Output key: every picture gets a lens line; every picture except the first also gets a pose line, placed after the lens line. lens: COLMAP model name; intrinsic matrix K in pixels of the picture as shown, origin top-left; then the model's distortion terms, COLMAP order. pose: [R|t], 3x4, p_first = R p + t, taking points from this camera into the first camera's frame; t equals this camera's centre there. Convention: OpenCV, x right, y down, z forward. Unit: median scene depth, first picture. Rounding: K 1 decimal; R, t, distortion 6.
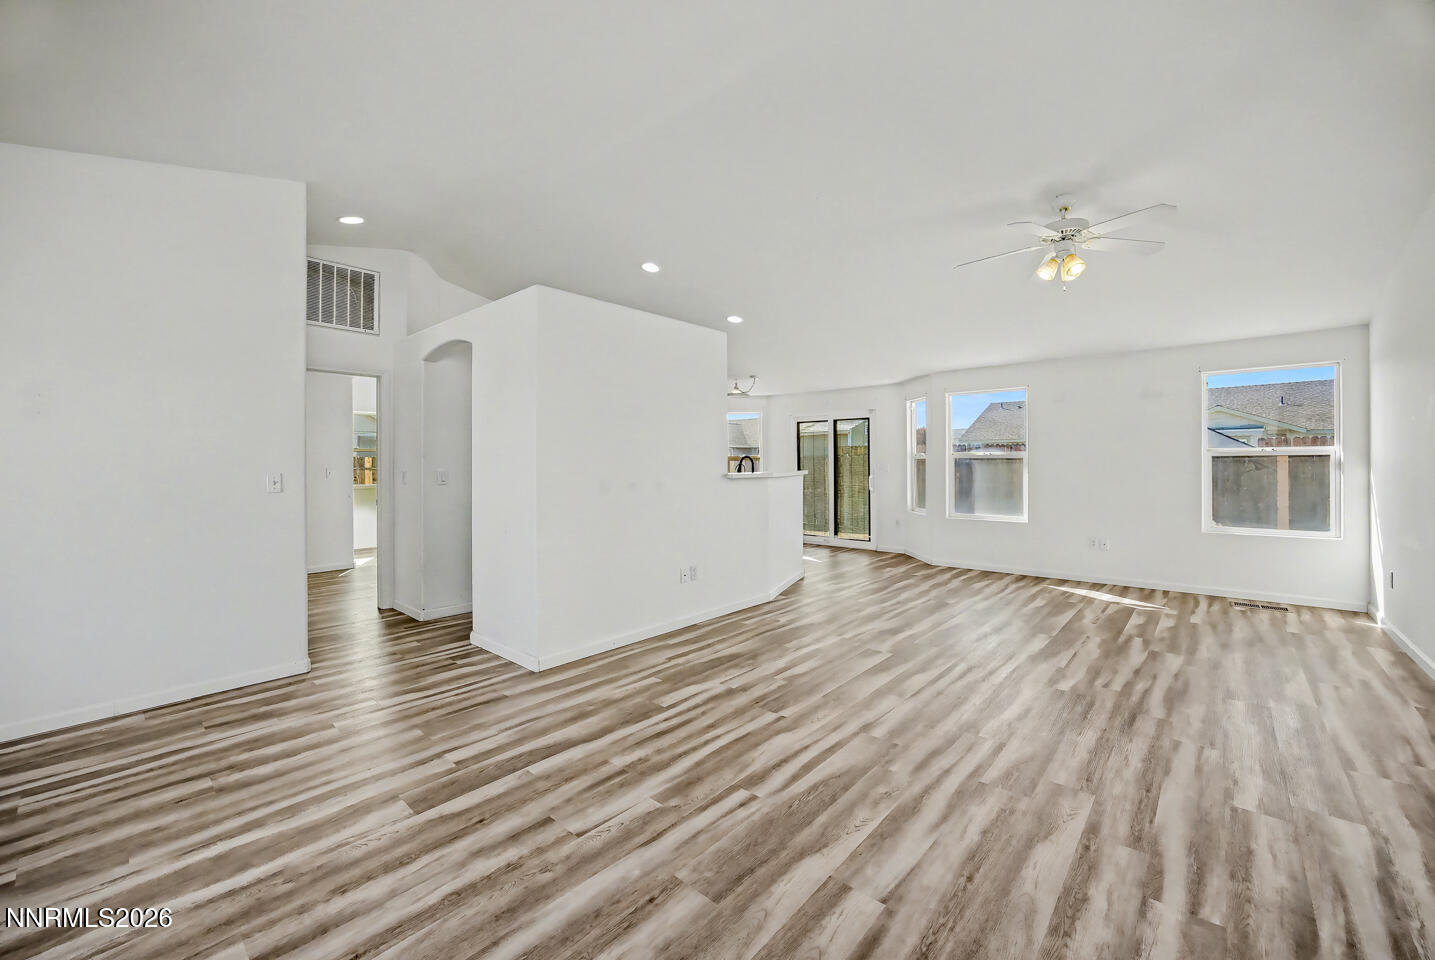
lens RADIAL K [[588.3, 0, 719.2], [0, 588.3, 472.0], [0, 0, 1]] dist [-0.001805, 0.000437]
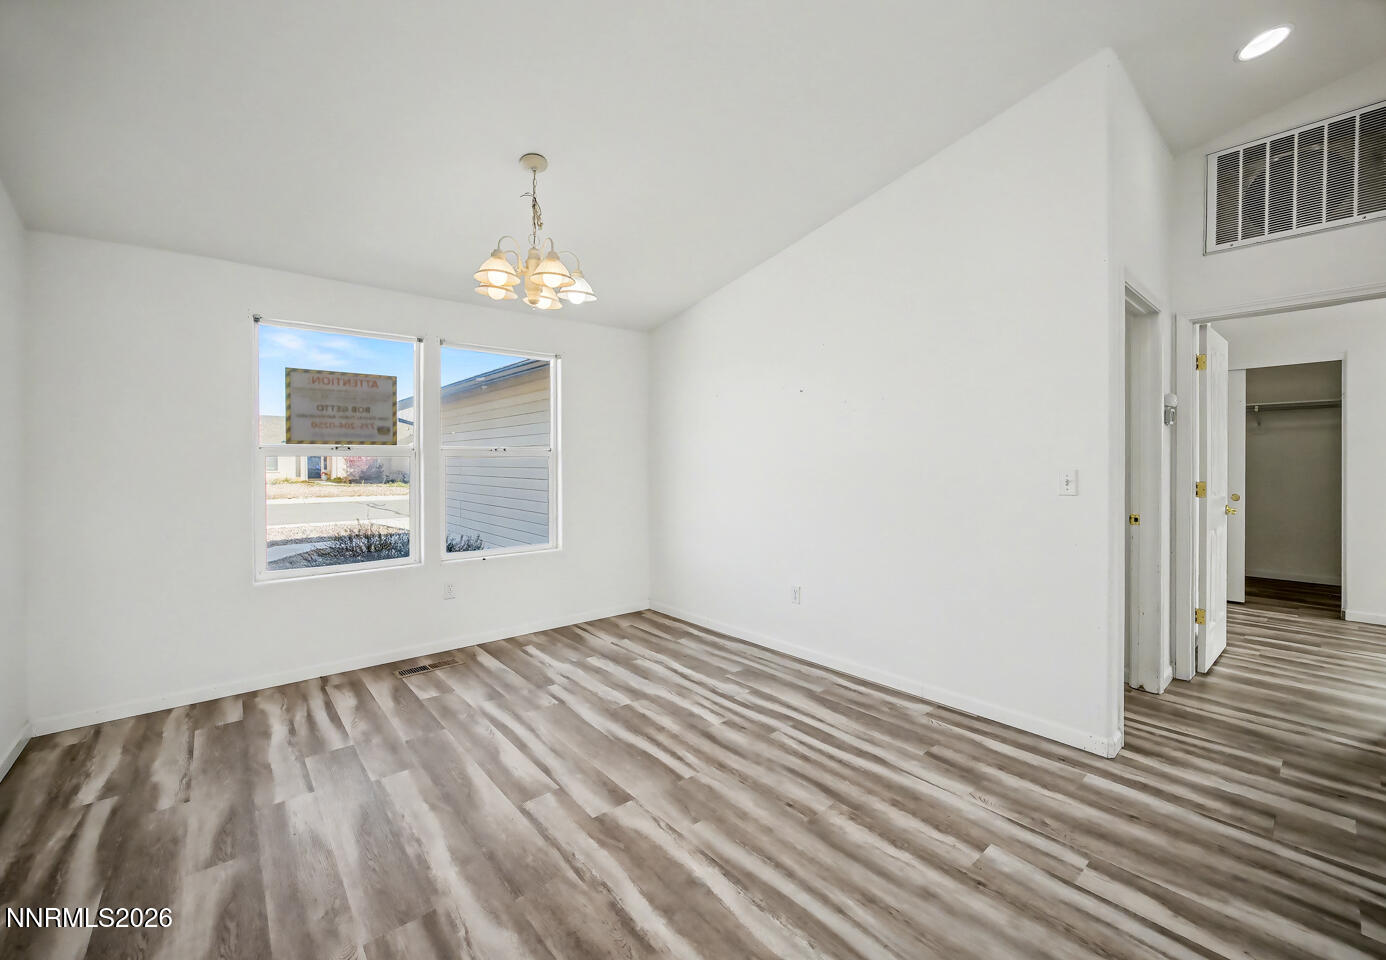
lens RADIAL K [[555.3, 0, 696.2], [0, 555.3, 465.6], [0, 0, 1]] dist [-0.001159, 0.000513]
pose [[-0.137478, 0.007191, -0.990479, 0.012715], [-0.002367, 0.999968, 0.007588, -0.009067], [0.990502, 0.003388, -0.137457, 0.745756]]
